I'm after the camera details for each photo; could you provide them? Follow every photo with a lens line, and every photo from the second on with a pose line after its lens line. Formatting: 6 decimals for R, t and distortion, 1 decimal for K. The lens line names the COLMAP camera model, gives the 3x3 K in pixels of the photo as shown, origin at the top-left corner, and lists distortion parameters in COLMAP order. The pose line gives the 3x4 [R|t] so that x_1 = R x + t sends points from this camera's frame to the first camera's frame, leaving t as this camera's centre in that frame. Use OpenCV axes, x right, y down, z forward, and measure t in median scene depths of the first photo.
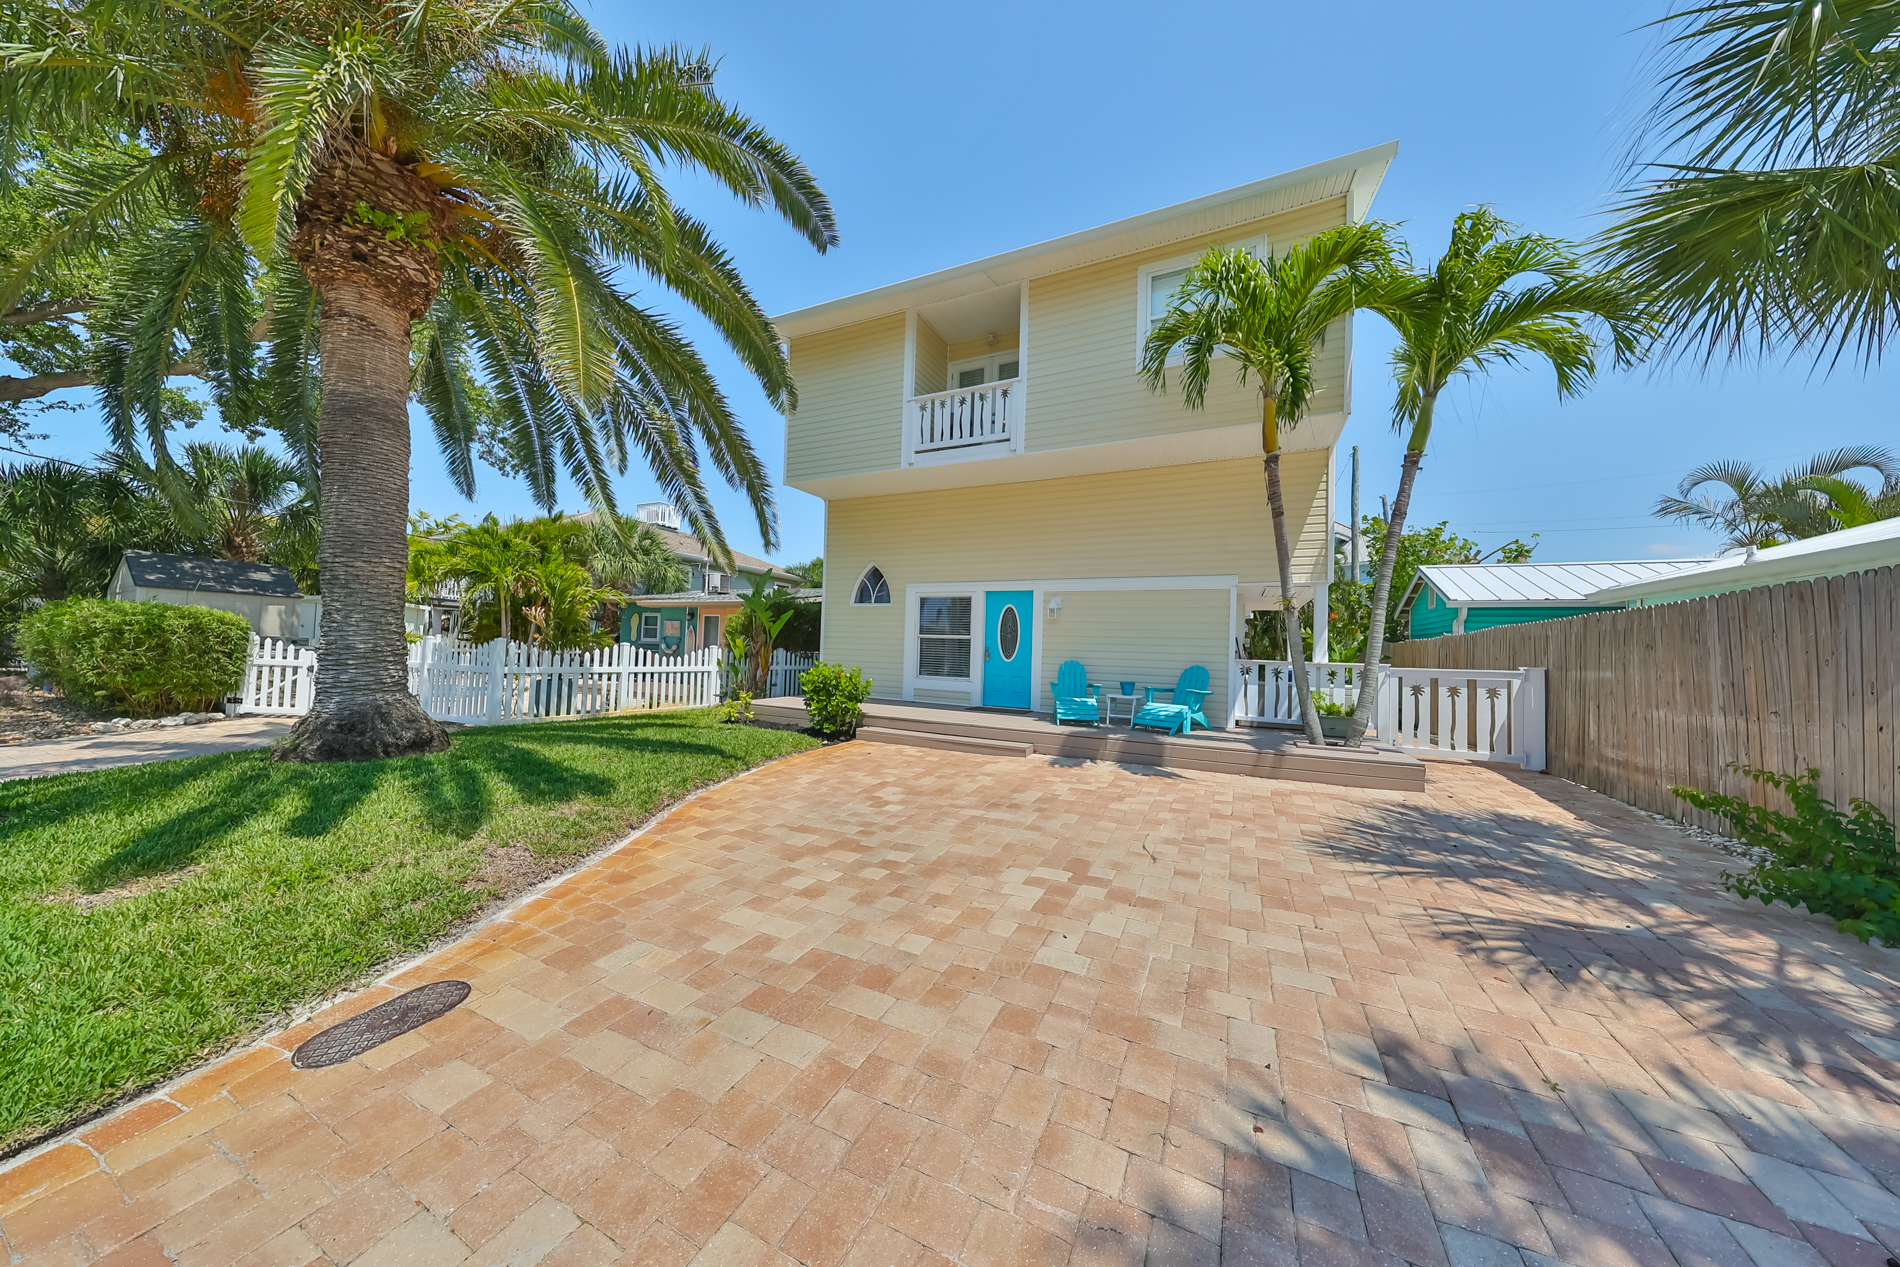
lens RADIAL K [[583.6, 0, 945.7], [0, 583.6, 658.4], [0, 0, 1]] dist [-0.000738, 0.000084]
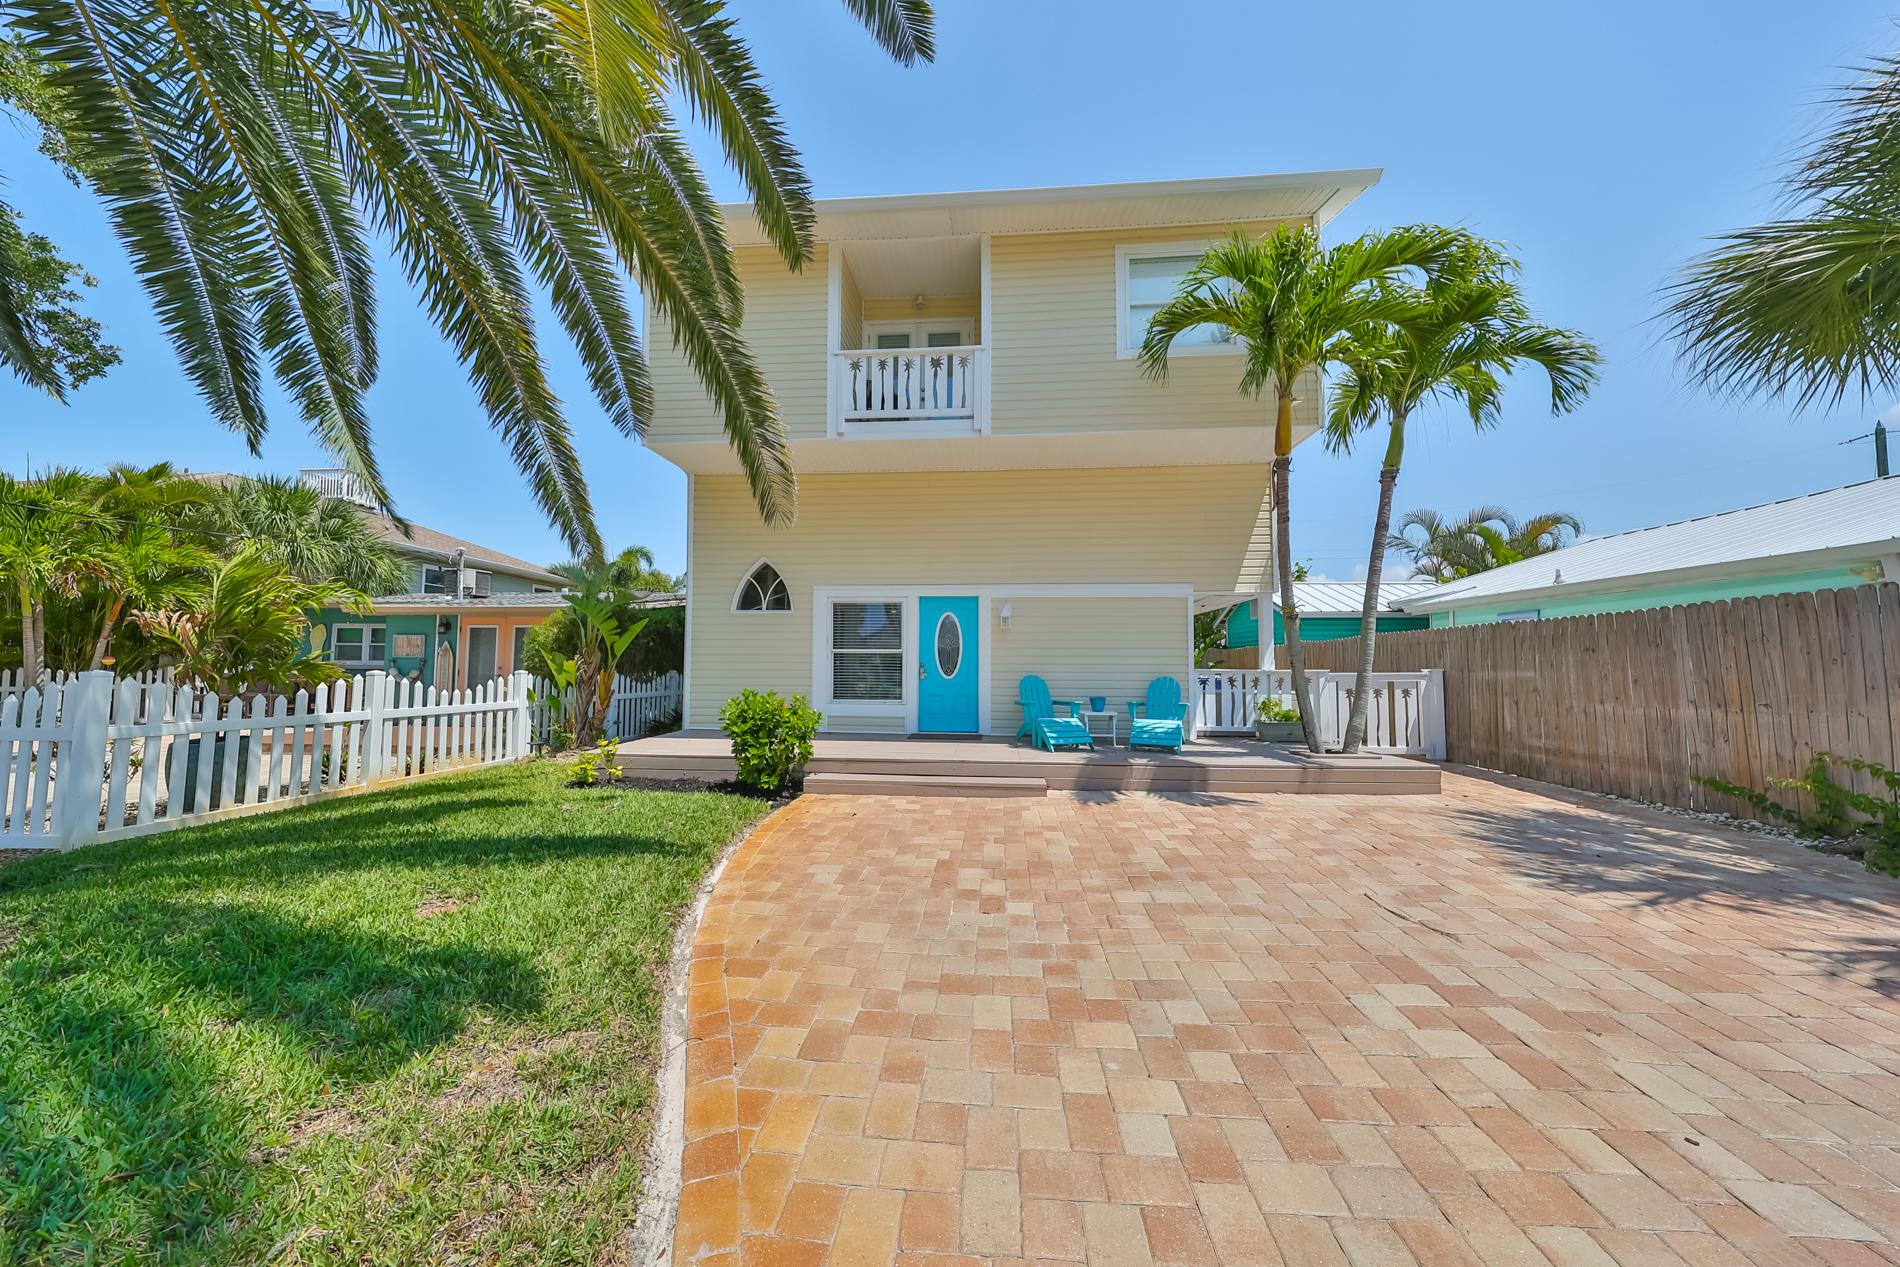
lens RADIAL K [[593.1, 0, 970.2], [0, 593.1, 658.7], [0, 0, 1]] dist [-0.001457, 0.000149]
pose [[0.928566, -0.022851, 0.370463, -0.242240], [0.029799, 0.999471, -0.013040, -0.015427], [-0.369969, 0.023148, 0.928756, 0.233173]]
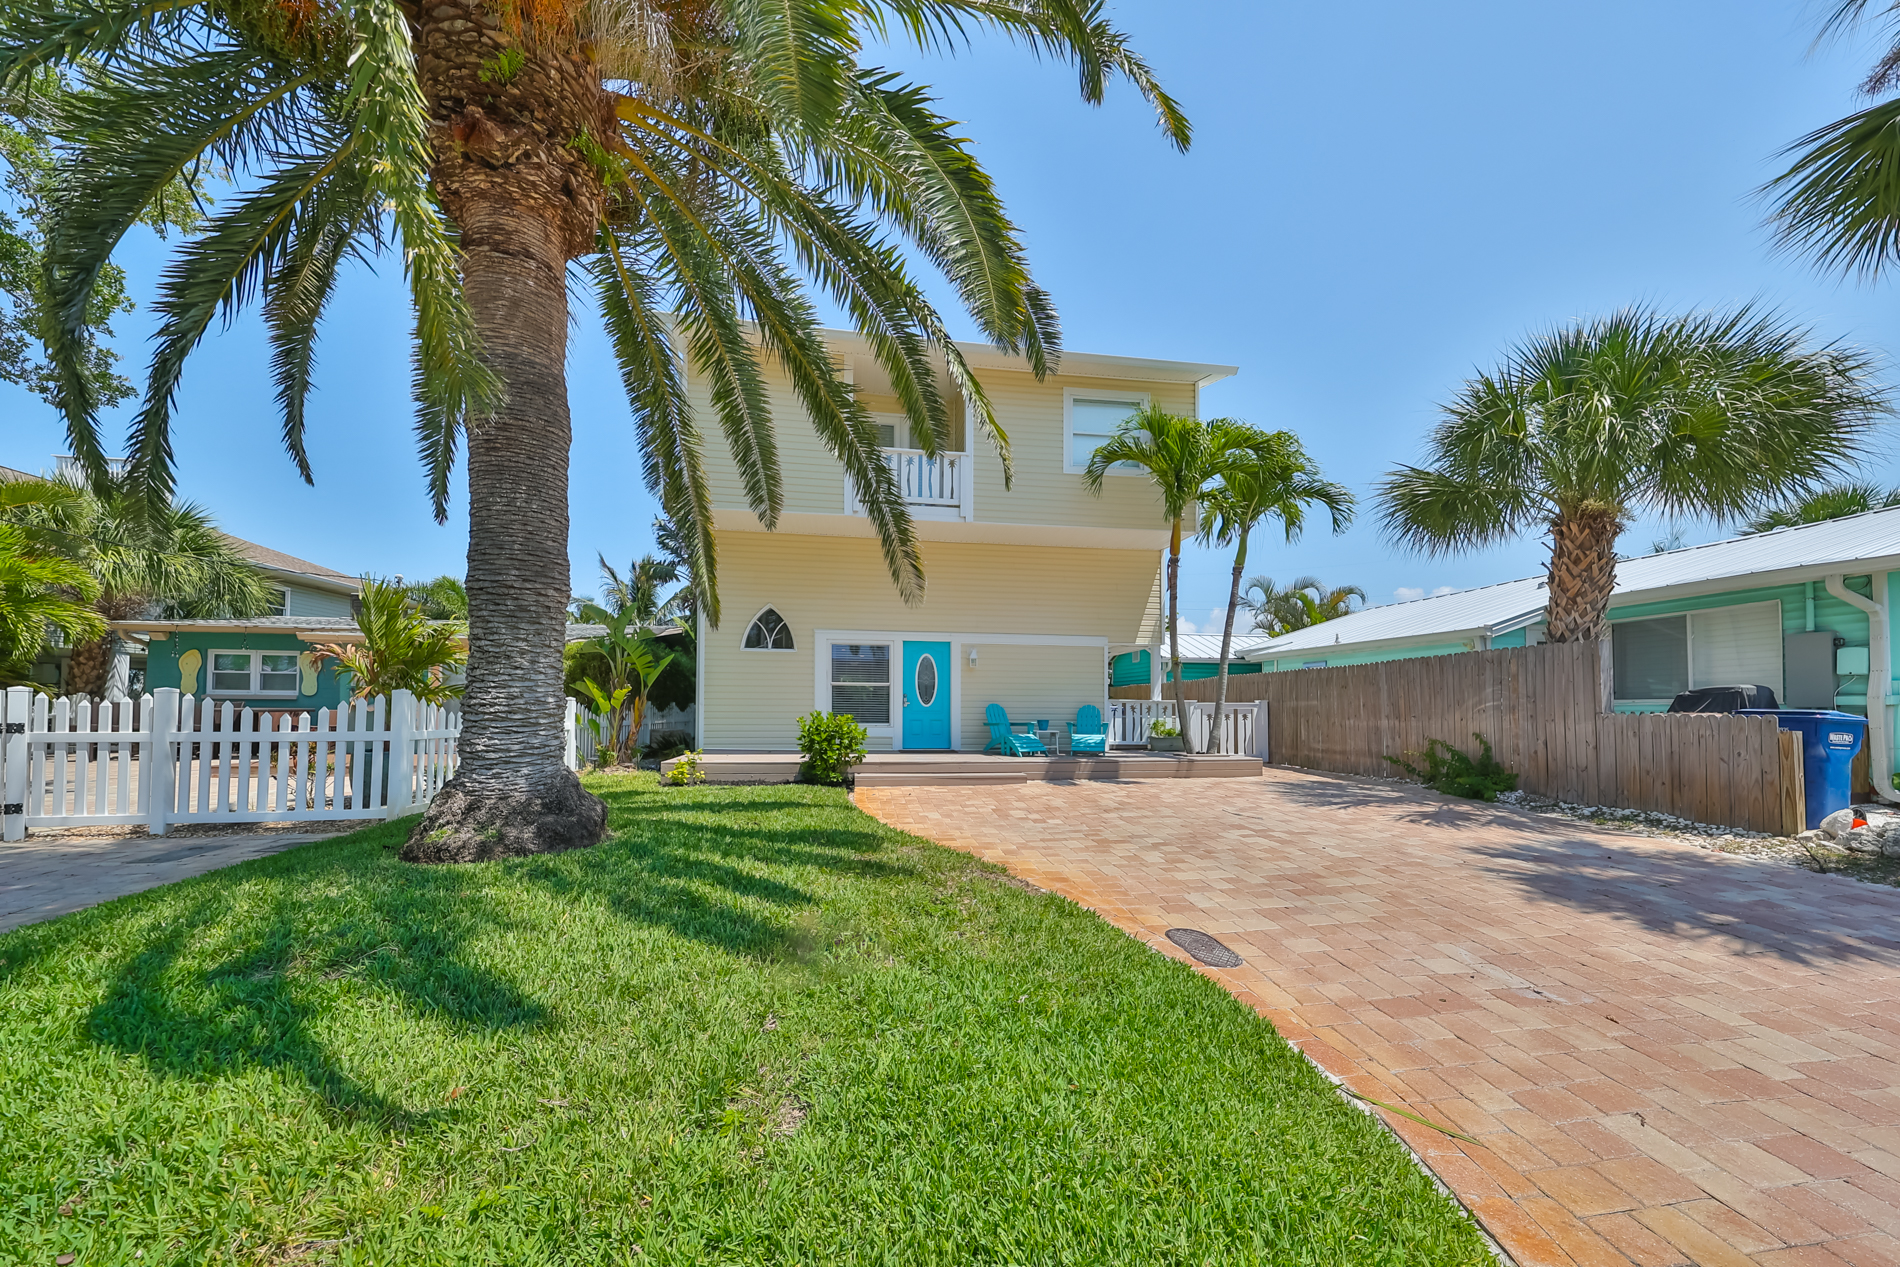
lens RADIAL K [[607.6, 0, 976.6], [0, 607.6, 721.3], [0, 0, 1]] dist [0.000825, 0.000010]
pose [[0.828574, -0.039774, 0.558465, -0.584210], [0.025921, 0.999129, 0.032700, -0.002610], [-0.559280, -0.012618, 0.828883, 0.013555]]
